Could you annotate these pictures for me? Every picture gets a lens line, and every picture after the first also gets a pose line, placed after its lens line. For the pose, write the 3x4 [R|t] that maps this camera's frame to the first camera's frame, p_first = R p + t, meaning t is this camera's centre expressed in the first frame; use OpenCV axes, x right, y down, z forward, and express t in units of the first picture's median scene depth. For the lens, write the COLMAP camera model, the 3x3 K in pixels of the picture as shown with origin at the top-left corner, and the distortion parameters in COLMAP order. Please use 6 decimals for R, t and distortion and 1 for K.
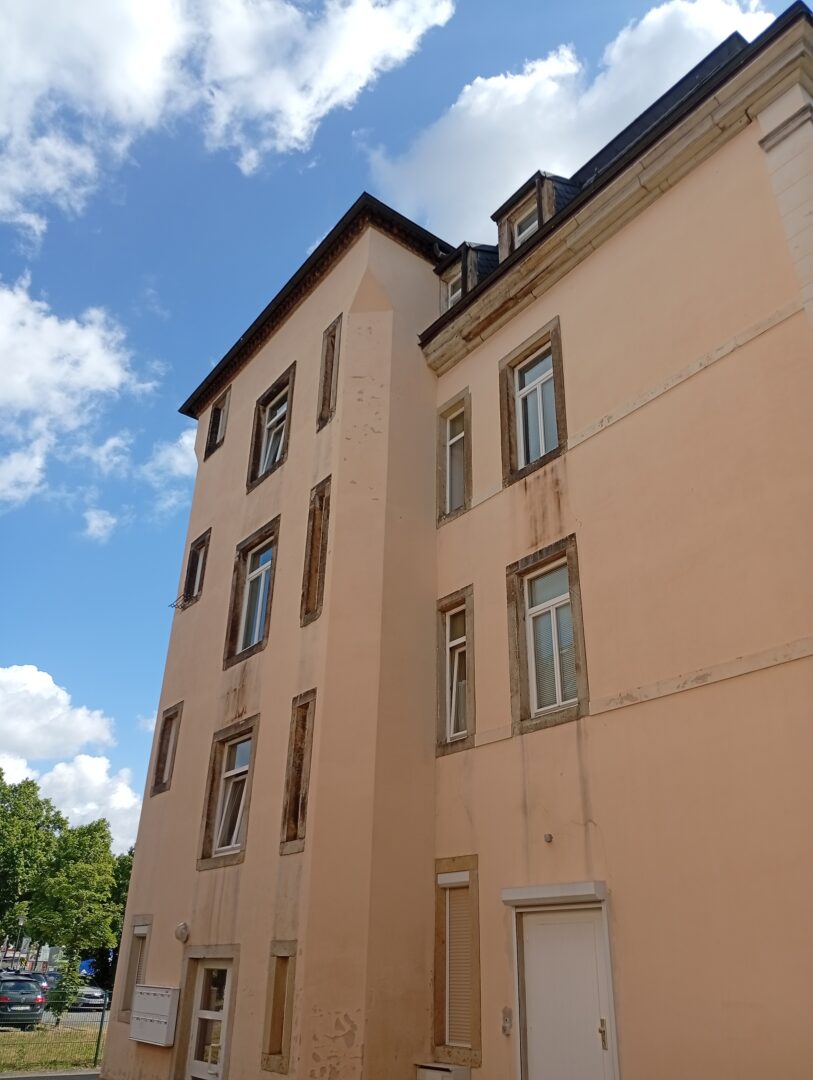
lens RADIAL K [[829.9, 0, 407.6], [0, 829.9, 533.0], [0, 0, 1]] dist [0.031217, -0.077423]
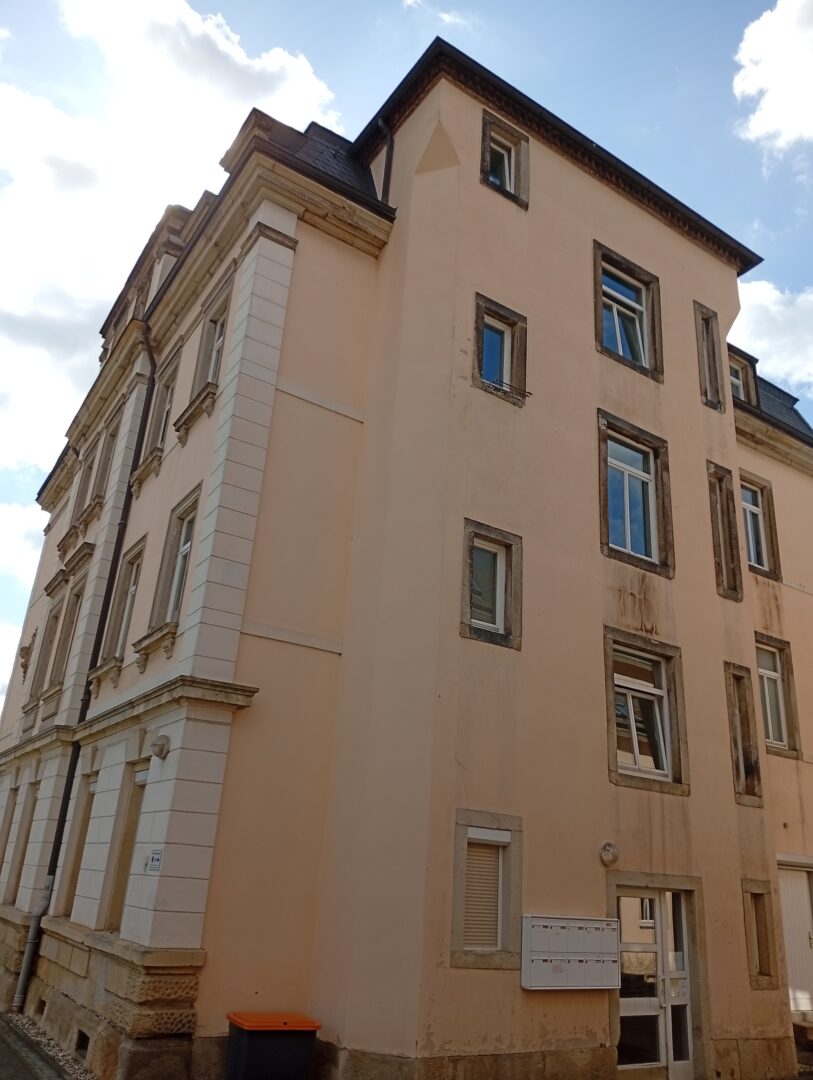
lens RADIAL K [[829.9, 0, 412.7], [0, 829.9, 540.9], [0, 0, 1]] dist [0.031217, -0.077423]
pose [[0.052768, 0.368599, 0.928090, -1.331743], [-0.518751, 0.804264, -0.289926, 0.653502], [-0.853295, -0.466149, 0.233650, 1.280022]]
